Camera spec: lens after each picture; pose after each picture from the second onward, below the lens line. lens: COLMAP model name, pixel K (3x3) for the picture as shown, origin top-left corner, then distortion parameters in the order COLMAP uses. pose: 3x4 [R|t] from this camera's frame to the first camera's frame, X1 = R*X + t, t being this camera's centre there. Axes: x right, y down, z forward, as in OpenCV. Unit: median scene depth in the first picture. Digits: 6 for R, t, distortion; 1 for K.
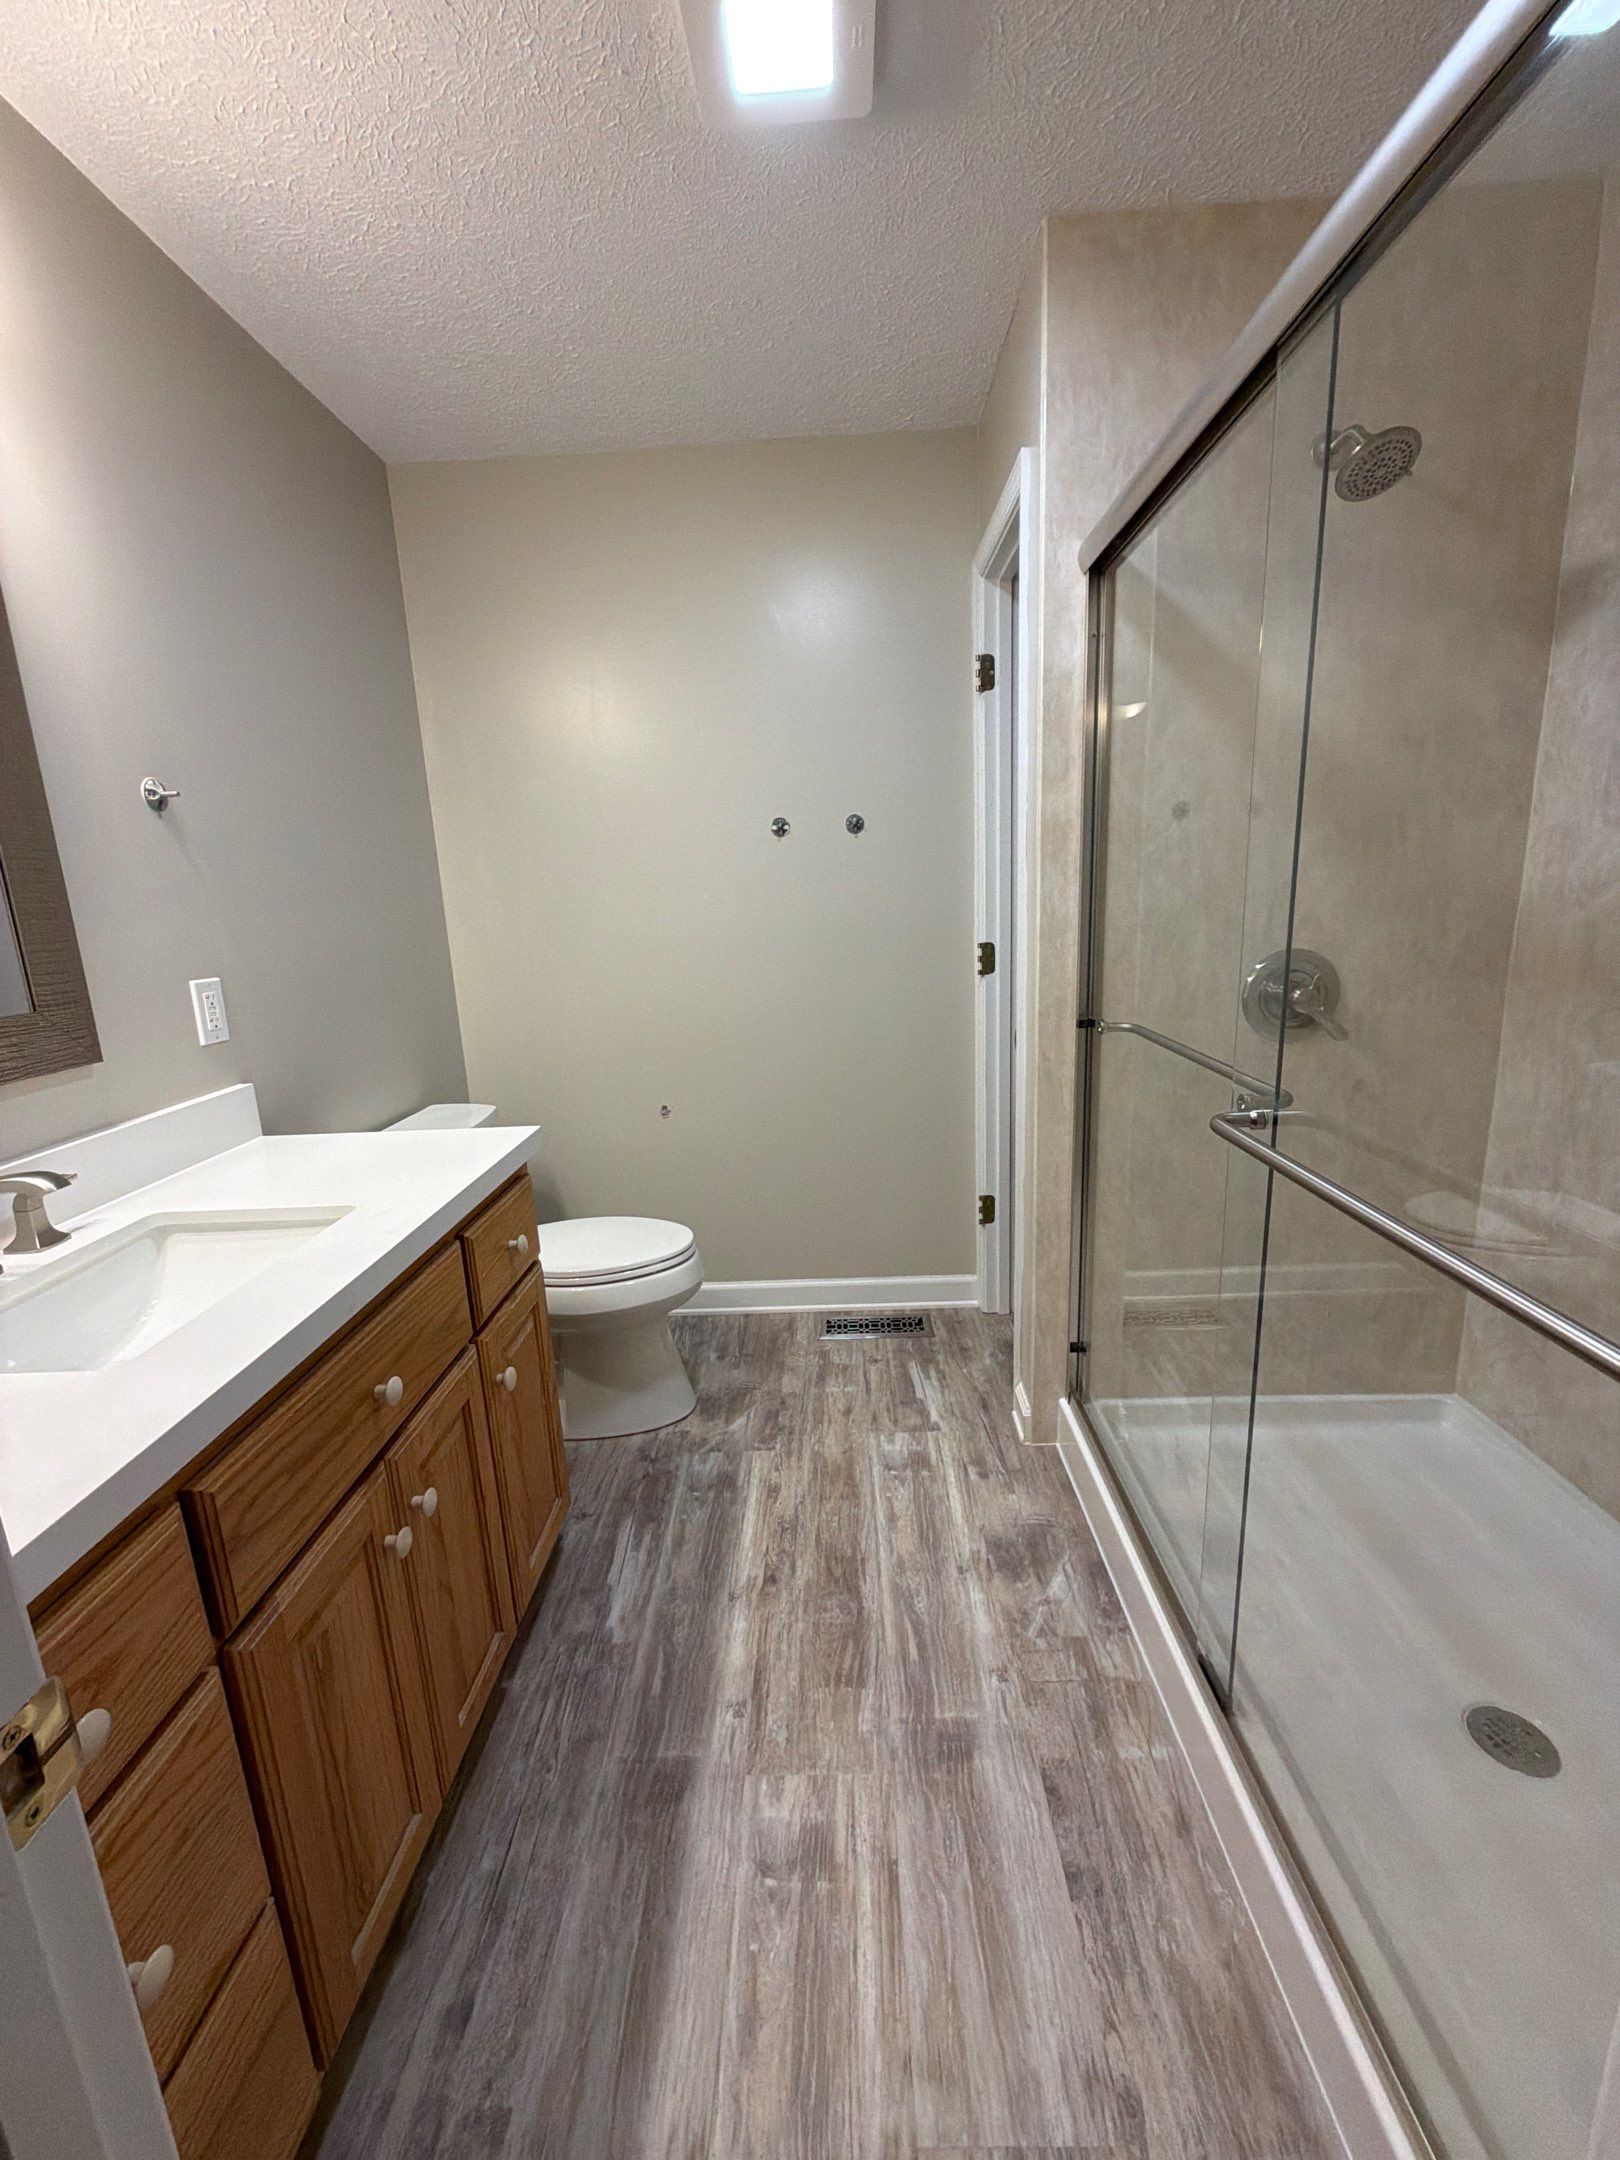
lens RADIAL K [[860.3, 0, 815.1], [0, 860.3, 1075.9], [0, 0, 1]] dist [-0.000339, -0.000044]
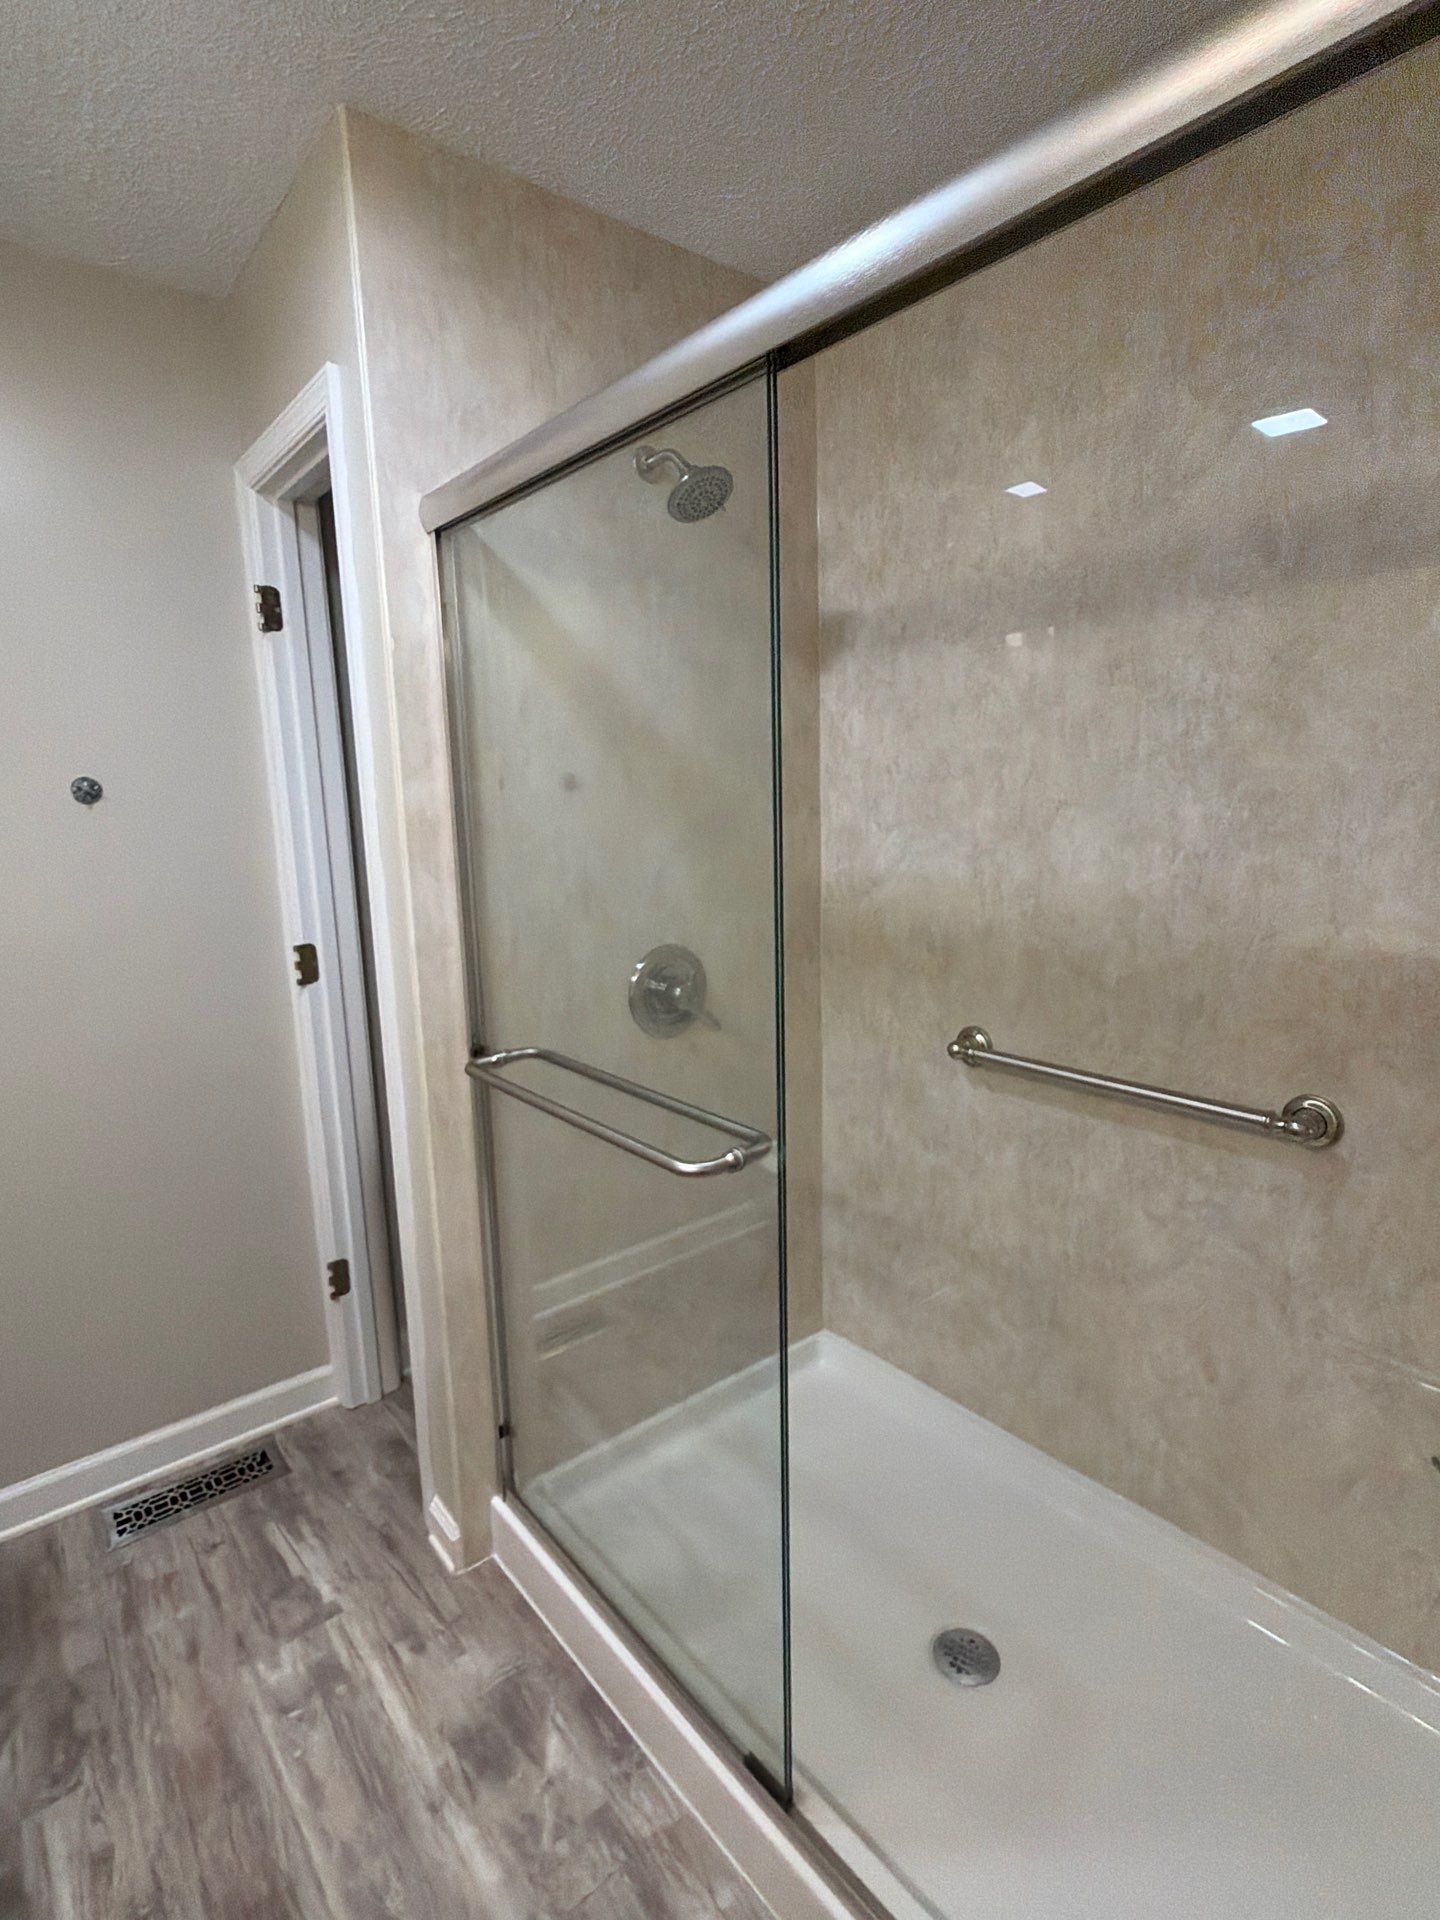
lens RADIAL K [[951.6, 0, 727.6], [0, 951.6, 959.7], [0, 0, 1]] dist [-0.000803, -0.000506]
pose [[0.753776, -0.090052, 0.650932, -0.104573], [0.131306, 0.991230, -0.014921, -0.106902], [-0.643880, 0.096718, 0.758989, 0.130118]]
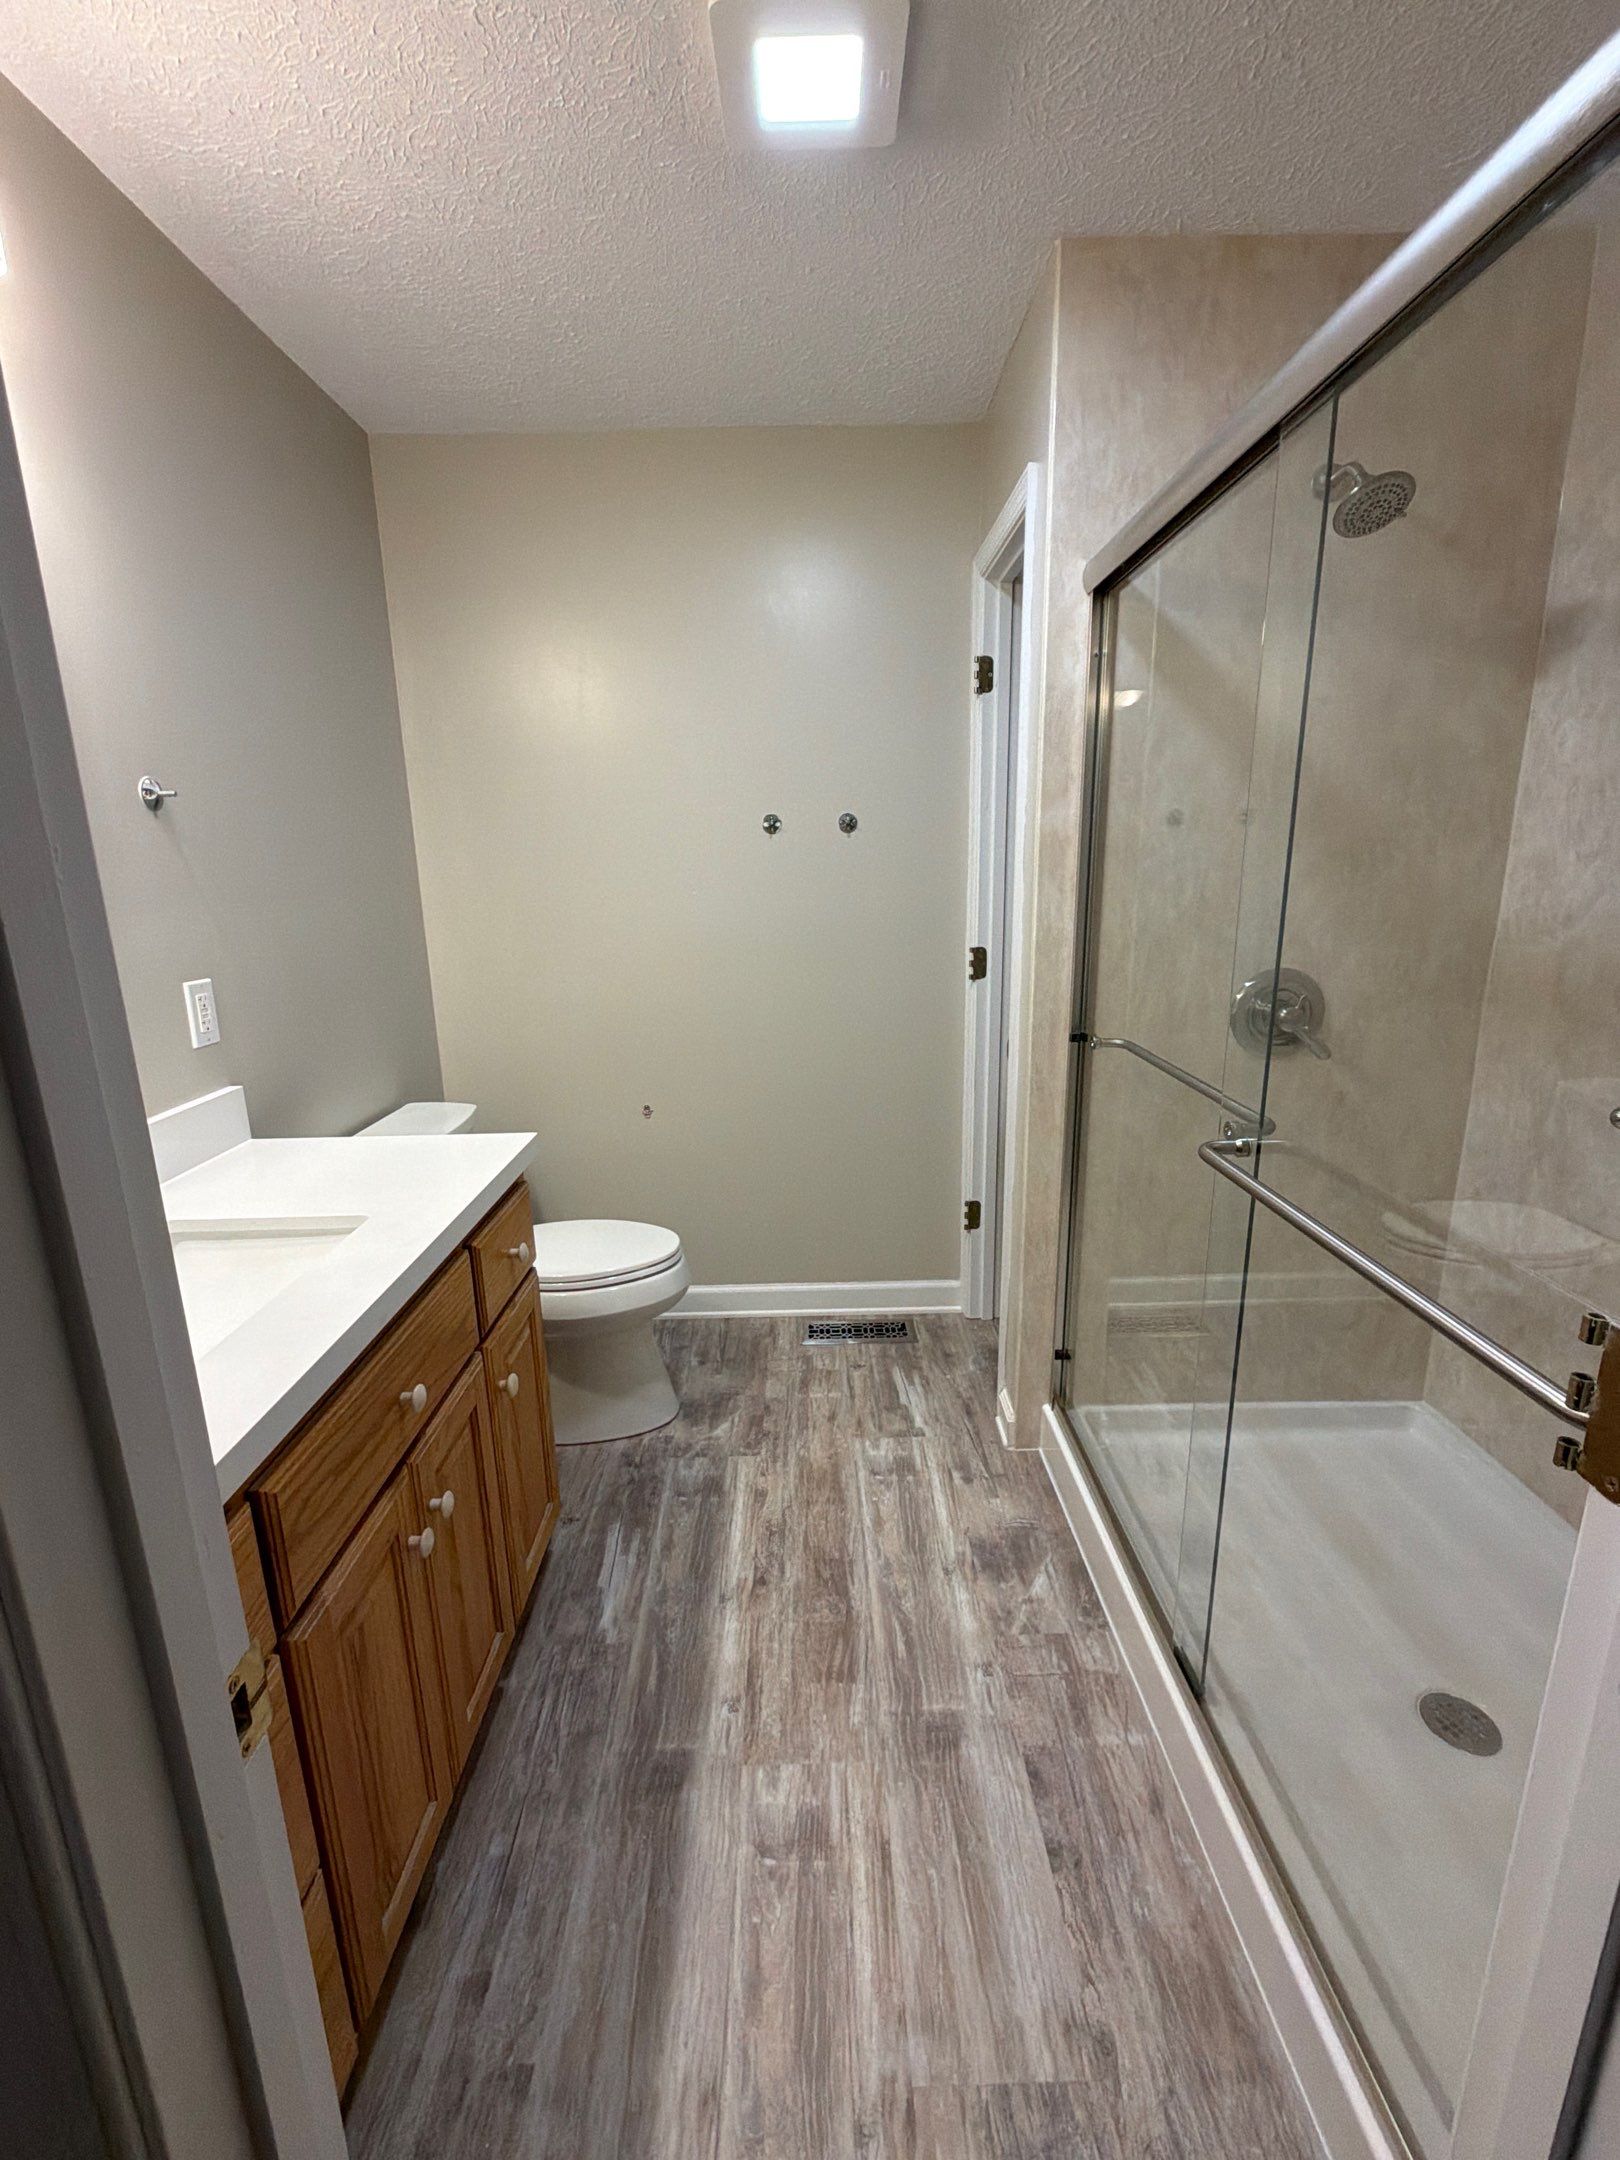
lens RADIAL K [[916.5, 0, 816.1], [0, 916.5, 1079.1], [0, 0, 1]] dist [-0.000320, -0.000355]
pose [[0.999094, 0.016324, 0.039294, -0.036334], [-0.017120, 0.999653, 0.020015, -0.028983], [-0.038954, -0.020670, 0.999027, -0.068311]]
